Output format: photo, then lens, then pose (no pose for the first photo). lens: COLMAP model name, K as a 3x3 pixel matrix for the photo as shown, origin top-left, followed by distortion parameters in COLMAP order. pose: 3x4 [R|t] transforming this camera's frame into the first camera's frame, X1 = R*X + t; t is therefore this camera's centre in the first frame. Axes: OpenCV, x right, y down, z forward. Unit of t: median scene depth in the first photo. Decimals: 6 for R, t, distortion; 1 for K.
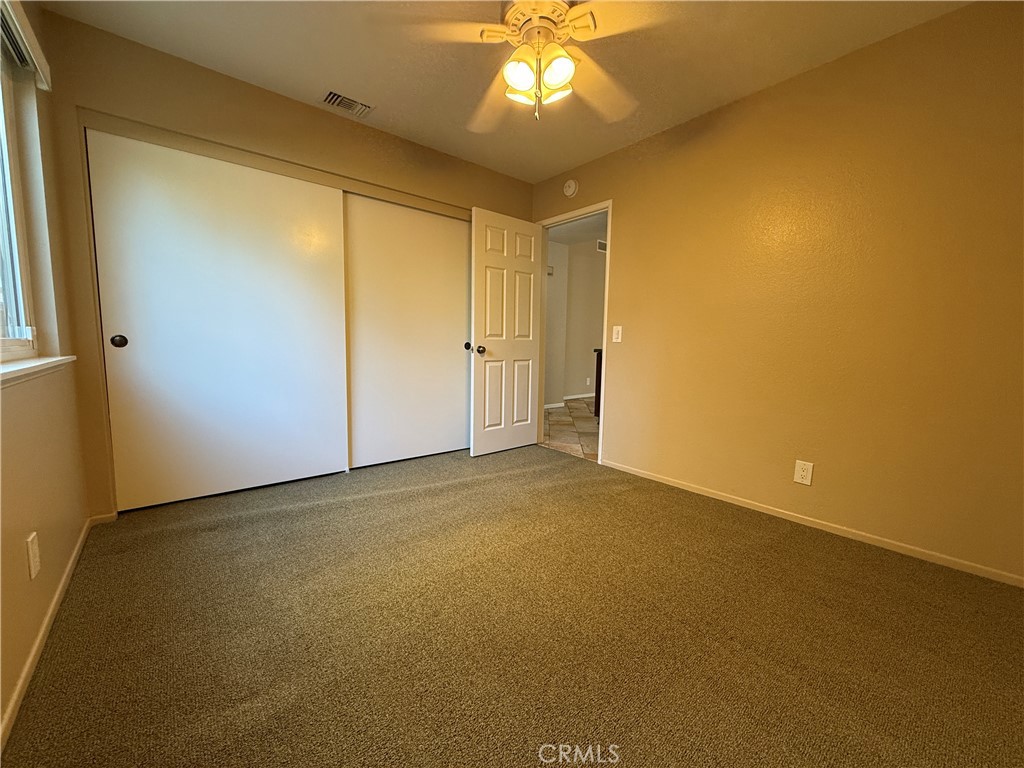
lens RADIAL K [[410.1, 0, 511.1], [0, 410.1, 384.1], [0, 0, 1]] dist [-0.000938, 0.000029]
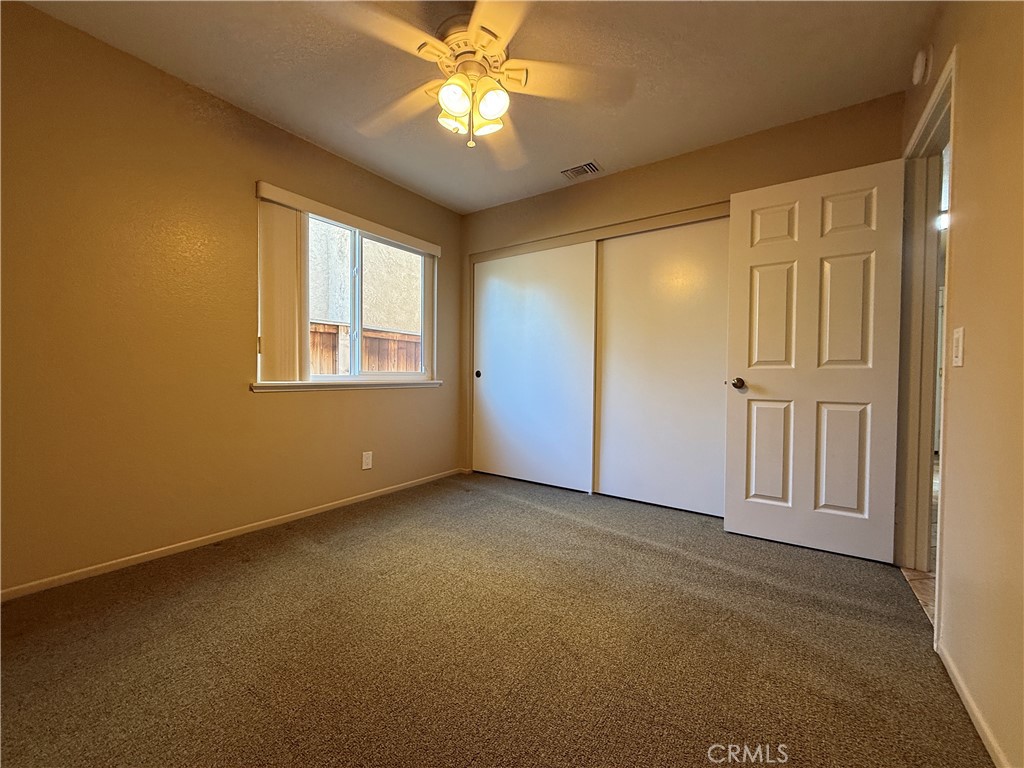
lens RADIAL K [[410.1, 0, 504.1], [0, 410.1, 380.6], [0, 0, 1]] dist [-0.000938, 0.000029]
pose [[0.249672, 0.001109, -0.968330, 0.590849], [-0.104665, 0.994172, -0.025848, -0.030795], [0.962657, 0.107804, 0.248333, 0.488059]]
